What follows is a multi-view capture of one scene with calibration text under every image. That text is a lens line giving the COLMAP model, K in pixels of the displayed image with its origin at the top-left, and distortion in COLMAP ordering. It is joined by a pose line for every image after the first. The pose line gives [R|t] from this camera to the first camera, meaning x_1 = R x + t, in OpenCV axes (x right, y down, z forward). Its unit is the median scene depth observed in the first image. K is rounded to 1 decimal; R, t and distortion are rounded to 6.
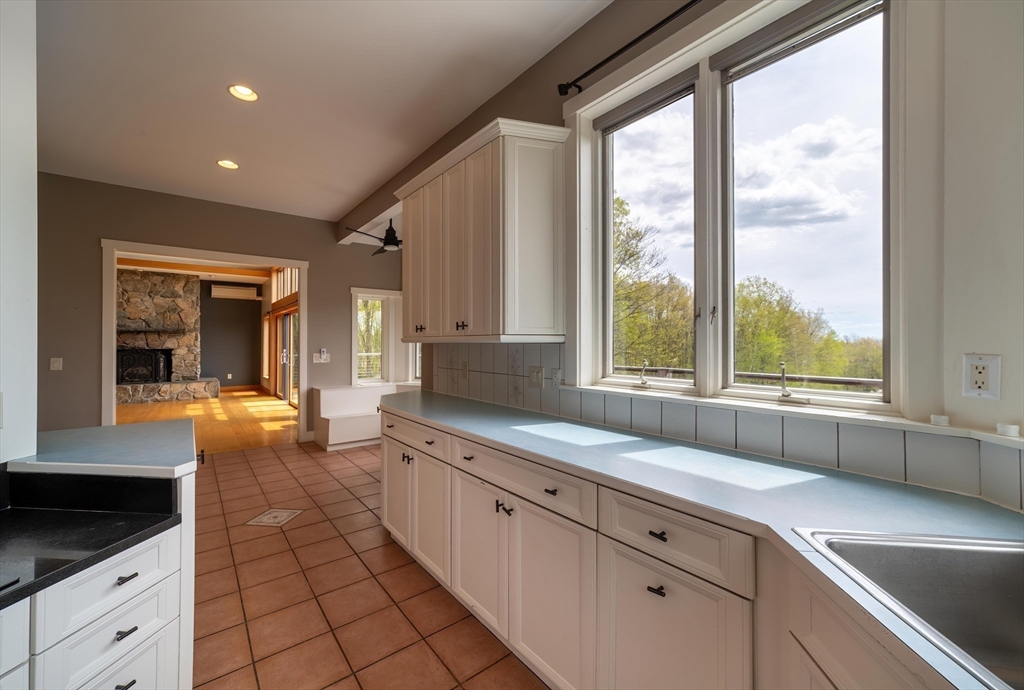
lens RADIAL K [[406.3, 0, 505.9], [0, 406.3, 337.4], [0, 0, 1]] dist [-0.006889, 0.001942]
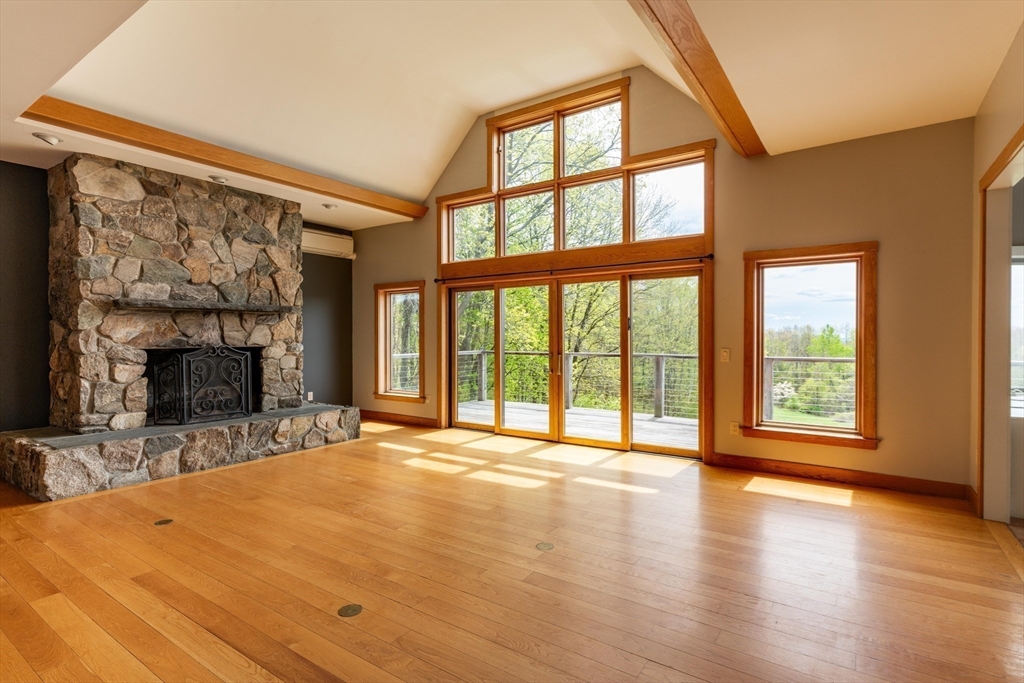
lens RADIAL K [[501.9, 0, 512.9], [0, 501.9, 338.0], [0, 0, 1]] dist [0.004022, 0.000098]
pose [[0.952425, -0.003633, 0.304751, -0.734760], [-0.002336, 0.999813, 0.019220, 0.005597], [-0.304764, -0.019018, 0.952238, 0.323287]]
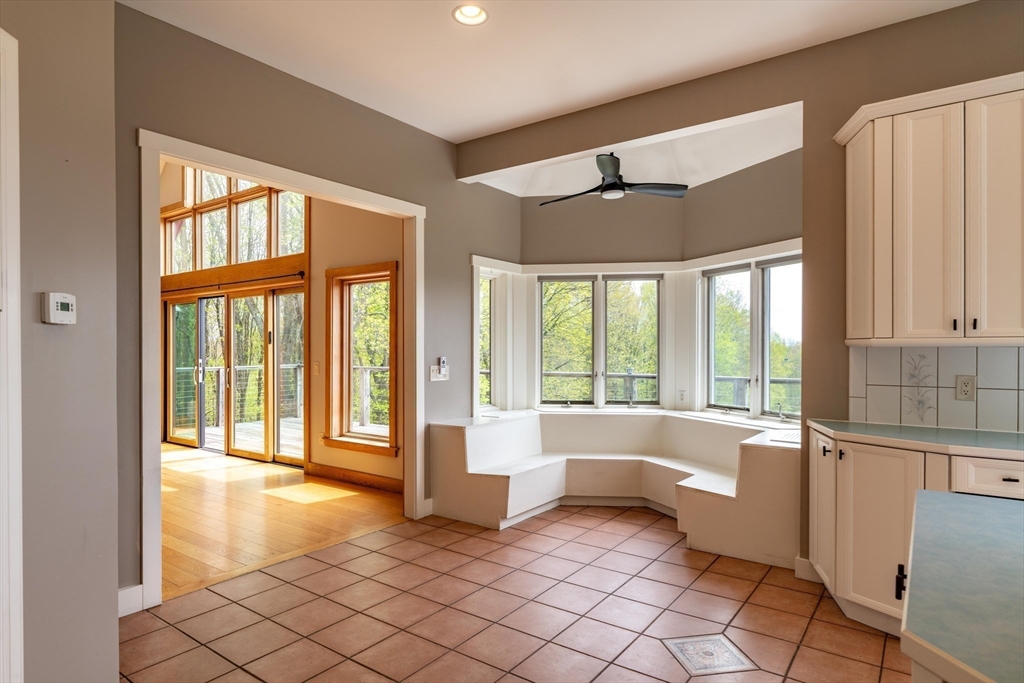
lens RADIAL K [[580.2, 0, 511.3], [0, 580.2, 348.2], [0, 0, 1]] dist [-0.000984, -0.003780]
pose [[0.961243, 0.005023, 0.275657, -0.348196], [-0.007933, 0.999924, 0.009443, 0.003780], [-0.275589, -0.011264, 0.961210, 0.099092]]
